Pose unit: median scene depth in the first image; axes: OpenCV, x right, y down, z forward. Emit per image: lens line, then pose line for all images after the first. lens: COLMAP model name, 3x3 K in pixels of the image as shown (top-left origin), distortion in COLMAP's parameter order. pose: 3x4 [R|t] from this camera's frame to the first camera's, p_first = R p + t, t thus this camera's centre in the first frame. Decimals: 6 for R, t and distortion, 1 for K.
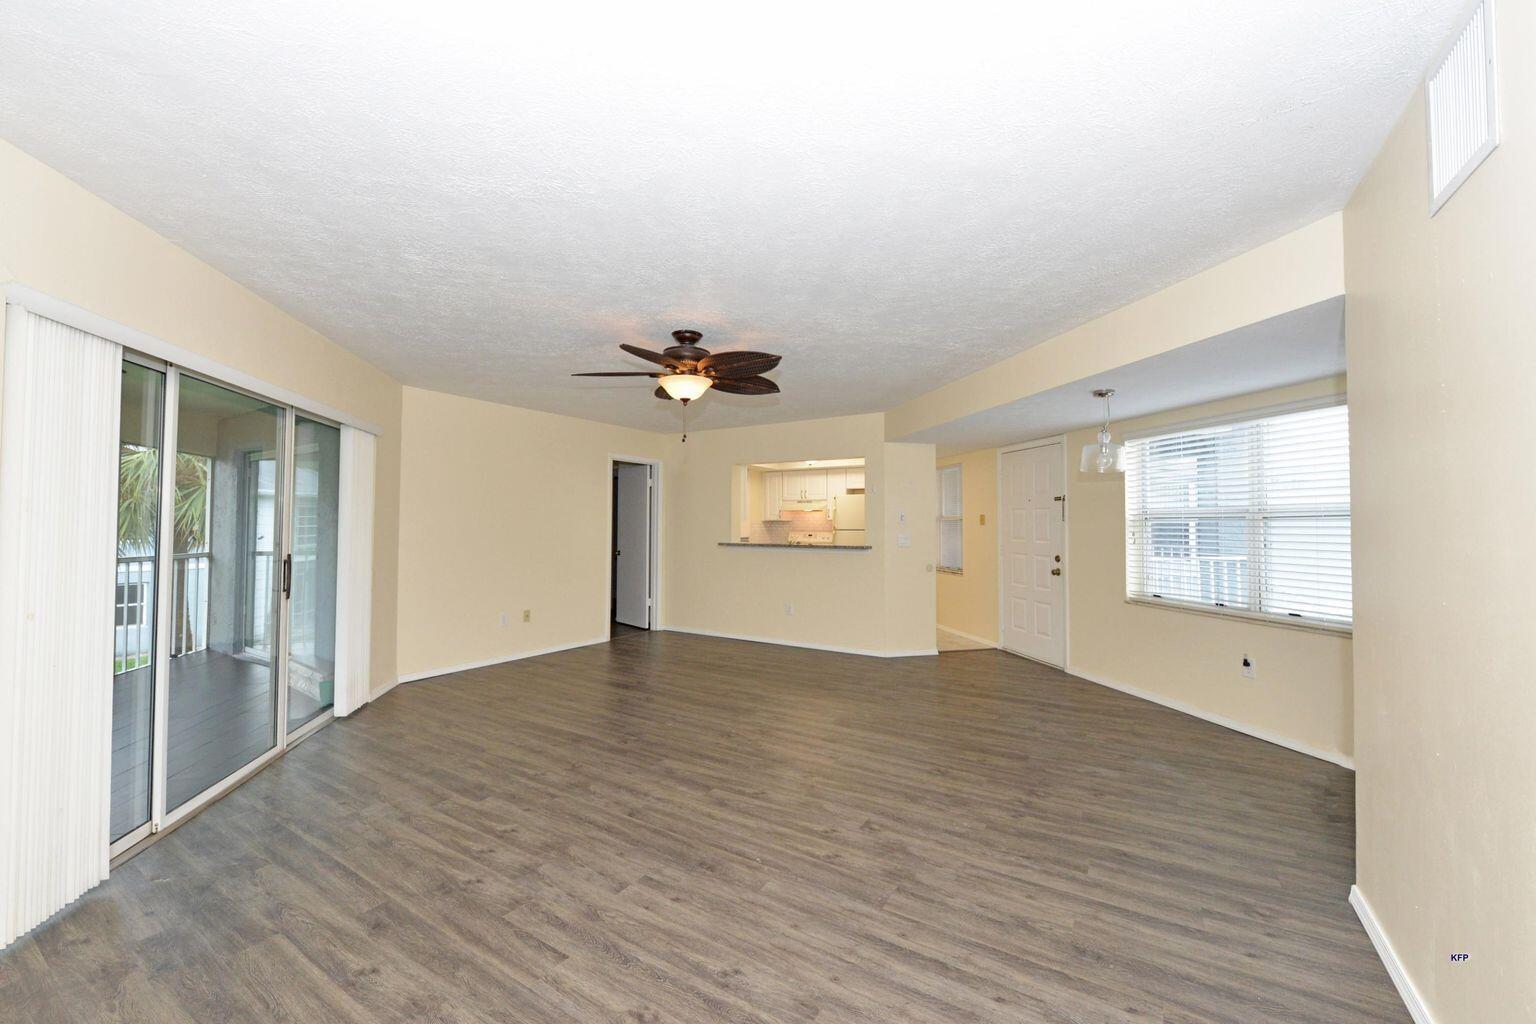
lens RADIAL K [[602.7, 0, 766.0], [0, 602.7, 507.9], [0, 0, 1]] dist [-0.009427, -0.000886]
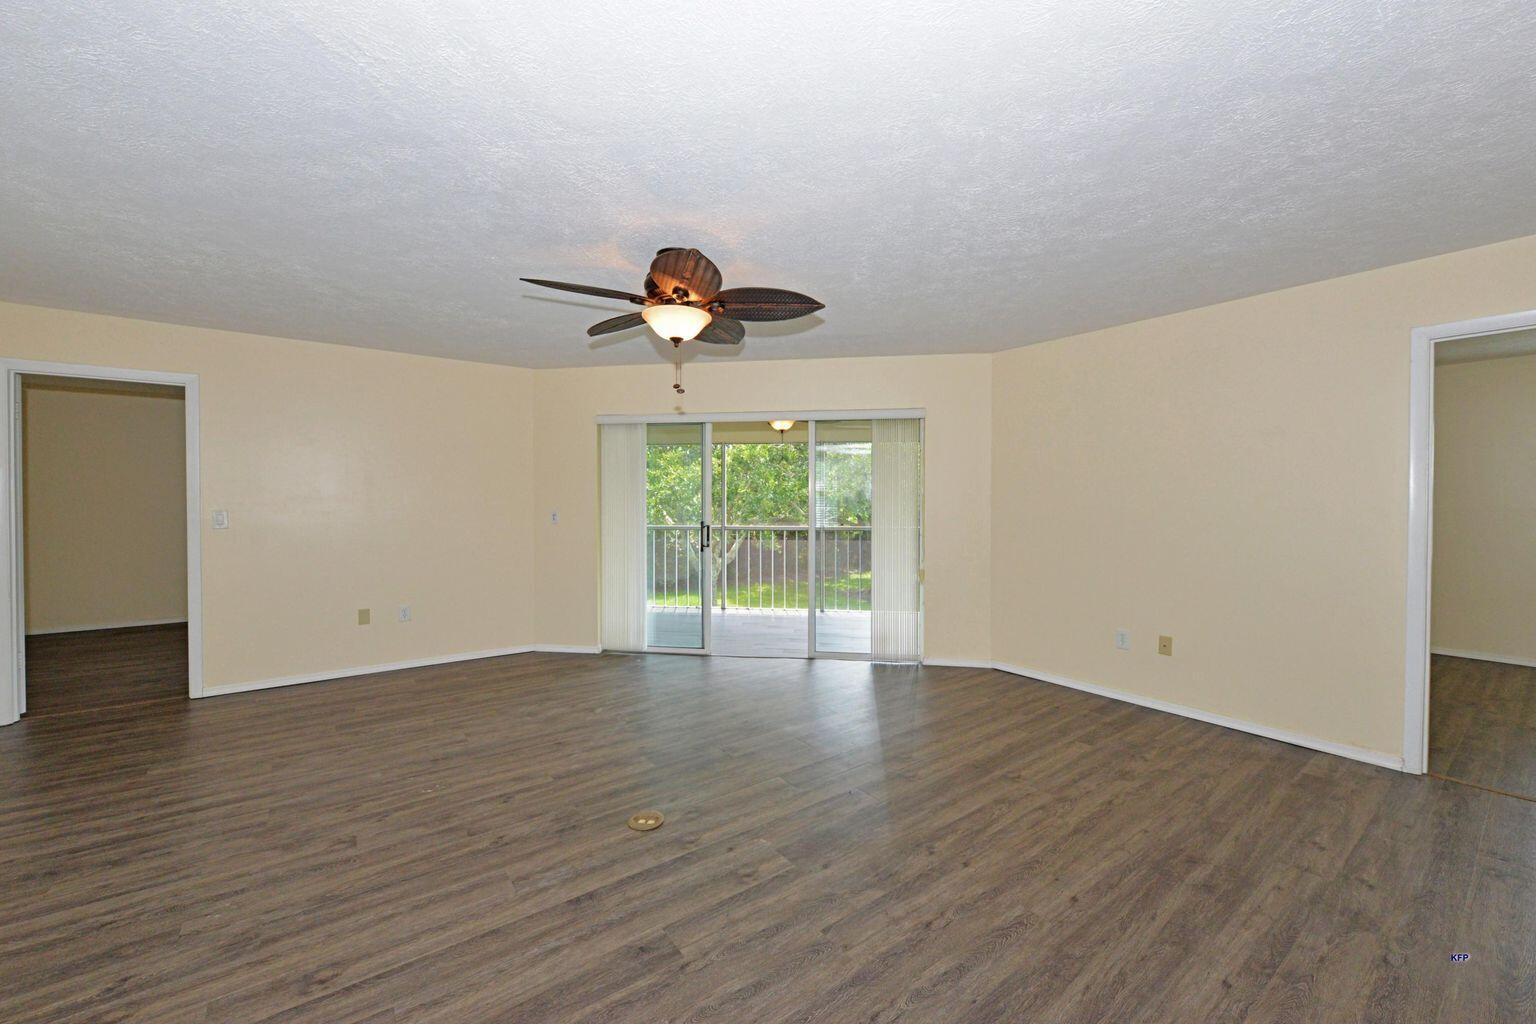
lens RADIAL K [[602.7, 0, 766.0], [0, 602.7, 507.9], [0, 0, 1]] dist [-0.009427, -0.000886]
pose [[-0.359532, 0.003976, -0.933124, 0.732624], [0.024754, 0.999680, -0.005278, 0.062668], [0.932804, -0.024996, -0.359515, 1.822314]]
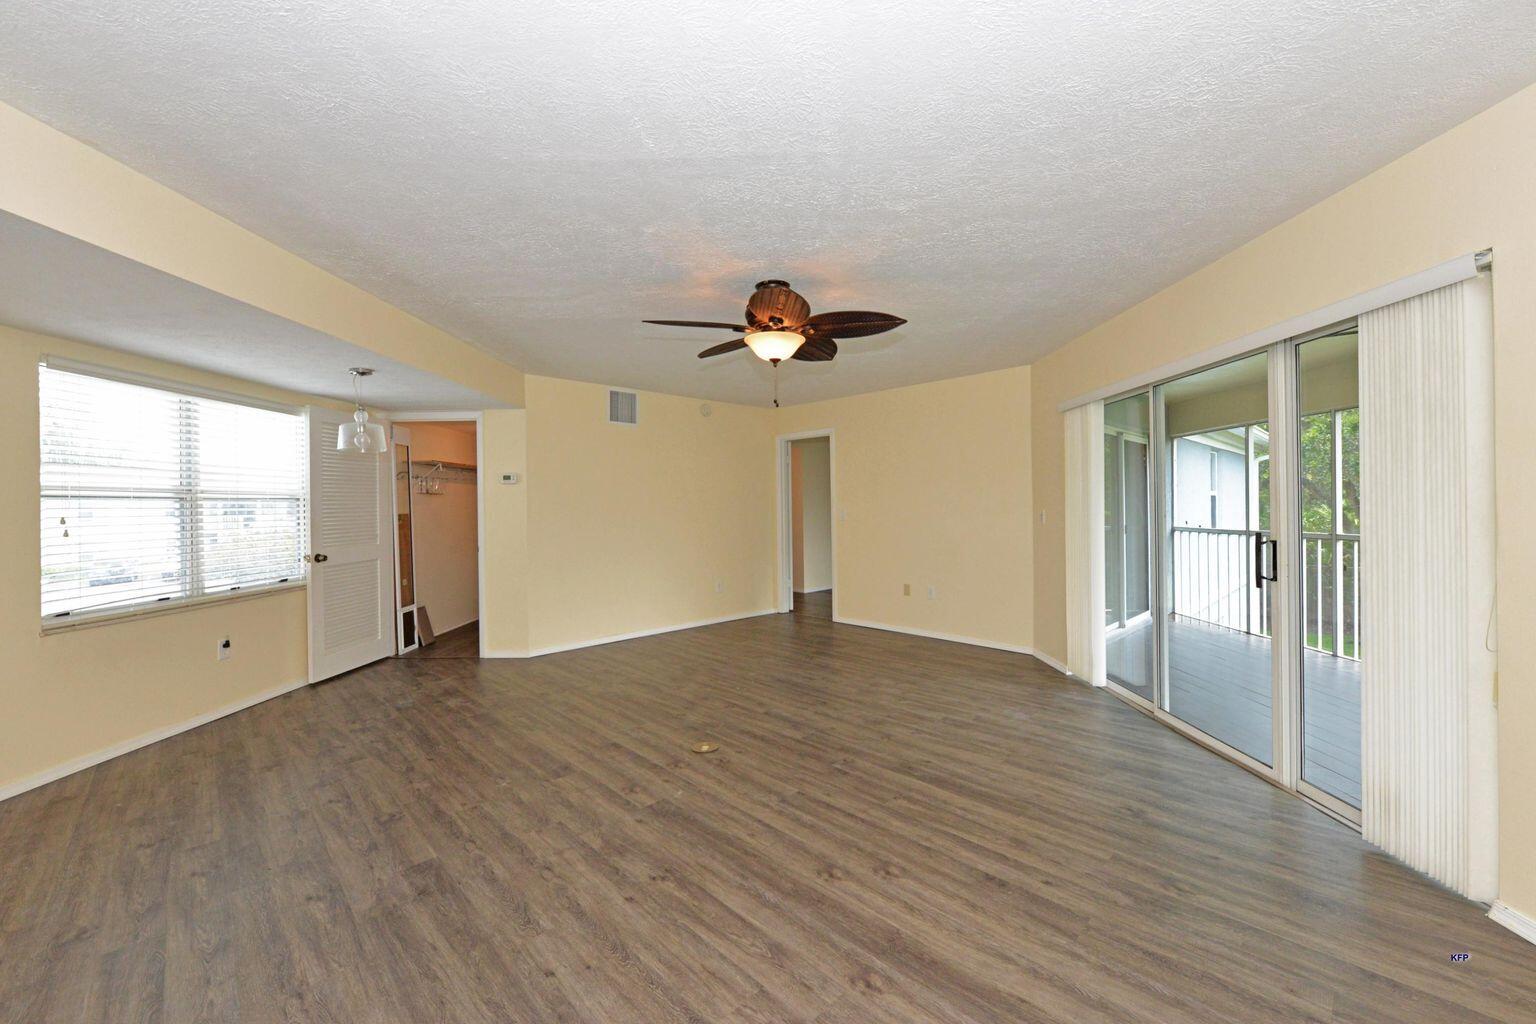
lens RADIAL K [[602.7, 0, 766.0], [0, 602.7, 507.9], [0, 0, 1]] dist [-0.009427, -0.000886]
pose [[-0.971453, 0.007420, 0.237115, -0.434697], [0.002137, 0.999744, -0.022530, 0.077036], [-0.237222, -0.021380, -0.971220, 2.449053]]
